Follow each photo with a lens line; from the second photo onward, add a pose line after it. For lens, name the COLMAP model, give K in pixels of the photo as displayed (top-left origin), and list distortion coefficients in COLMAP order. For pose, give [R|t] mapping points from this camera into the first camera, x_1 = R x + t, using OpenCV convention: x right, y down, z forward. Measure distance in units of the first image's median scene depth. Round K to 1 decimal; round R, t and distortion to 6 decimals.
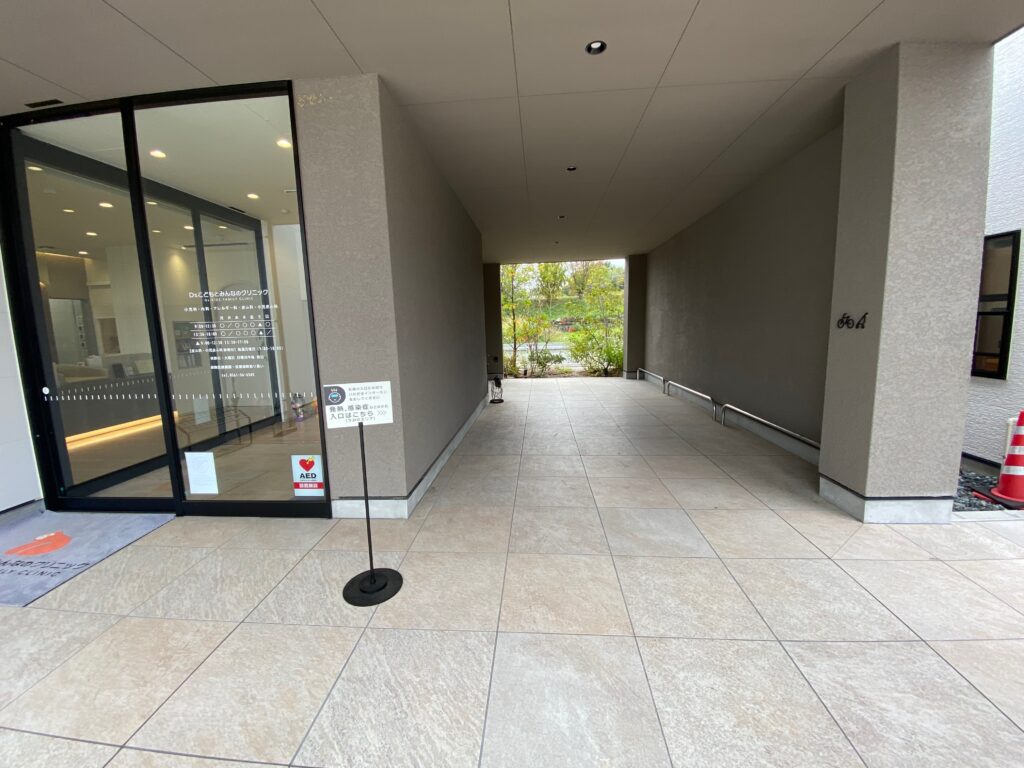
lens RADIAL K [[413.7, 0, 512.0], [0, 413.7, 384.0], [0, 0, 1]] dist [0.004026, -0.000103]
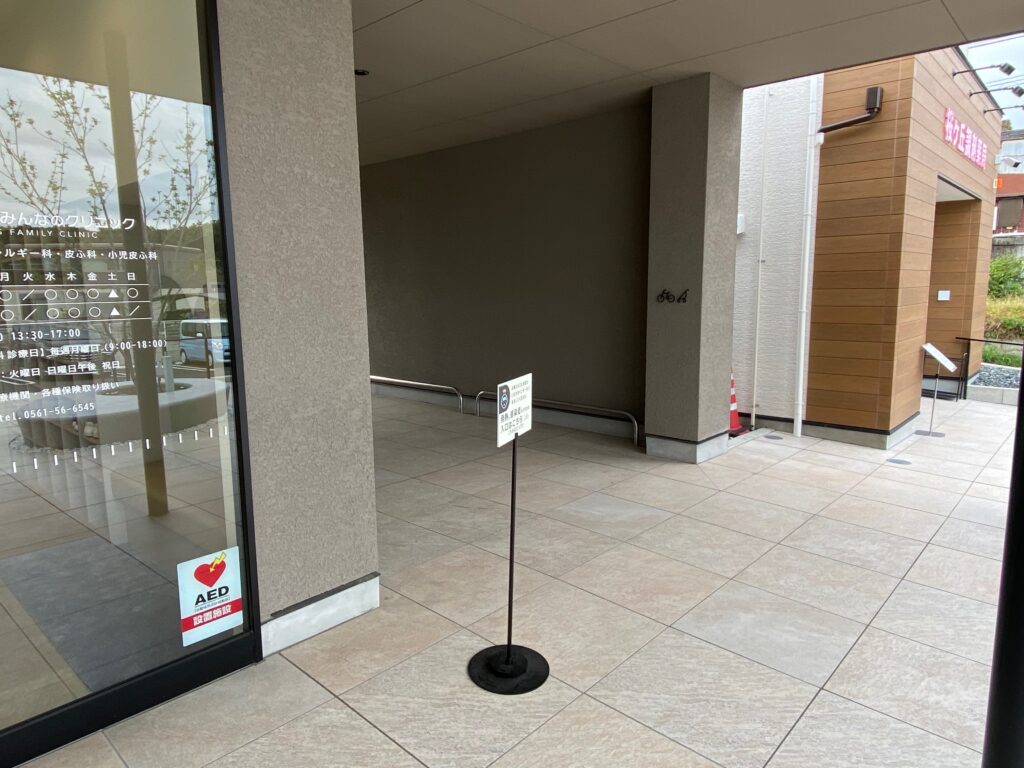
lens RADIAL K [[646.1, 0, 512.0], [0, 646.1, 384.0], [0, 0, 1]] dist [0.039172, -0.003369]
pose [[0.623939, -0.098484, 0.775243, -0.911982], [0.105785, 0.993540, 0.041077, -0.028854], [-0.774280, 0.056379, 0.630326, 0.217125]]
